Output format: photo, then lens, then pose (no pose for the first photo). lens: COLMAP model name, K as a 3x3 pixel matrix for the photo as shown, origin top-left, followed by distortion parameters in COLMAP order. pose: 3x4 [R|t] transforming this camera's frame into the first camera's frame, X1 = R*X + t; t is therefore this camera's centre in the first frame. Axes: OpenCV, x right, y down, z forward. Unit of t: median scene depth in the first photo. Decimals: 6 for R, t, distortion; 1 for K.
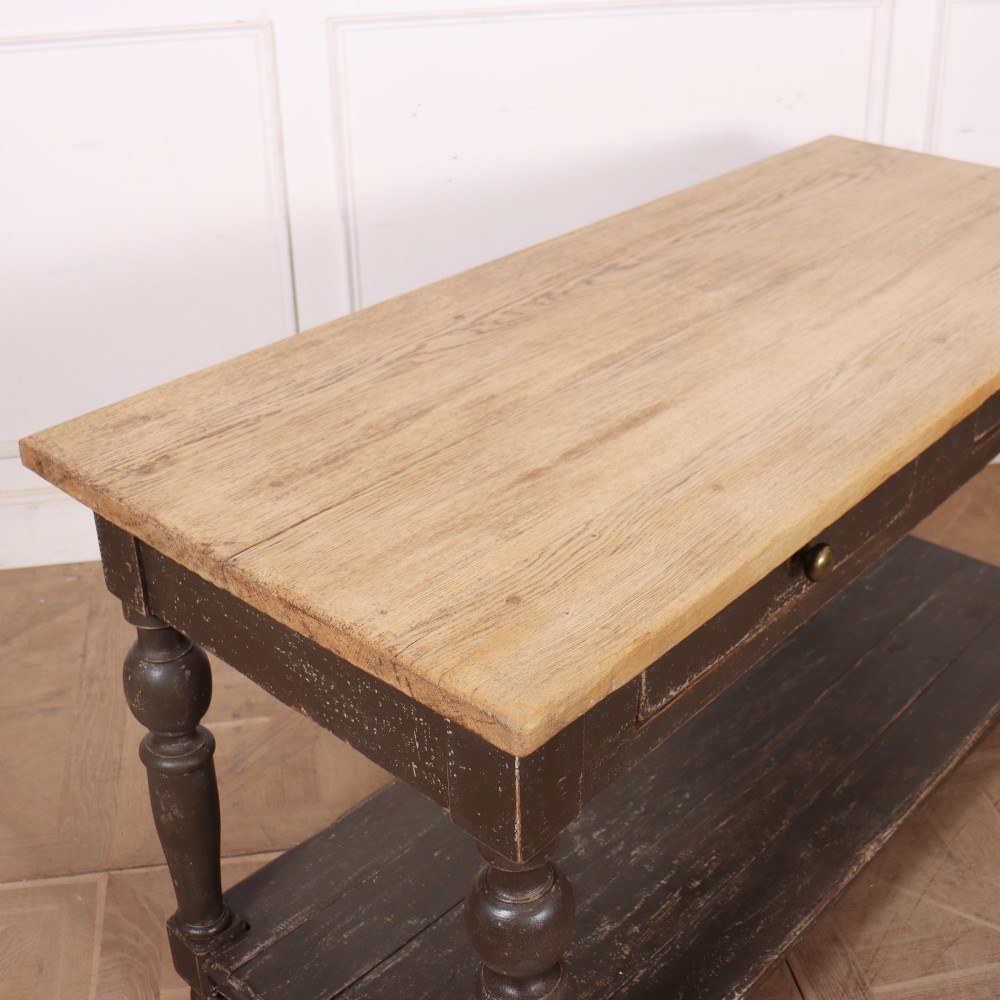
lens RADIAL K [[1462.3, 0, 500.0], [0, 1462.3, 500.0], [0, 0, 1]] dist [-0.155029, 0.032623]
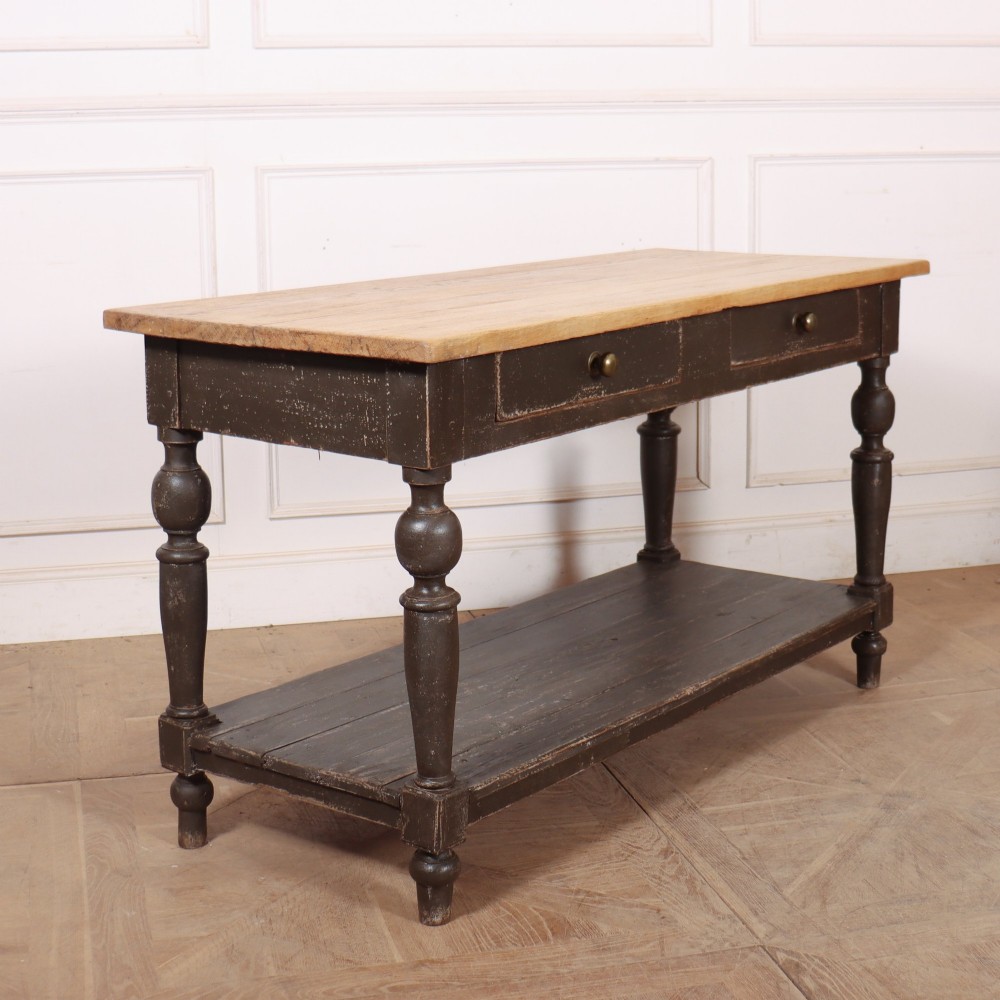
lens RADIAL K [[1990.0, 0, 504.1], [0, 1990.0, 471.4], [0, 0, 1]] dist [-0.150016, 0.091473]
pose [[0.997339, -0.004832, 0.072739, -0.046185], [0.026383, 0.954088, -0.298362, 0.638549], [-0.067957, 0.299487, 0.951677, -0.840847]]
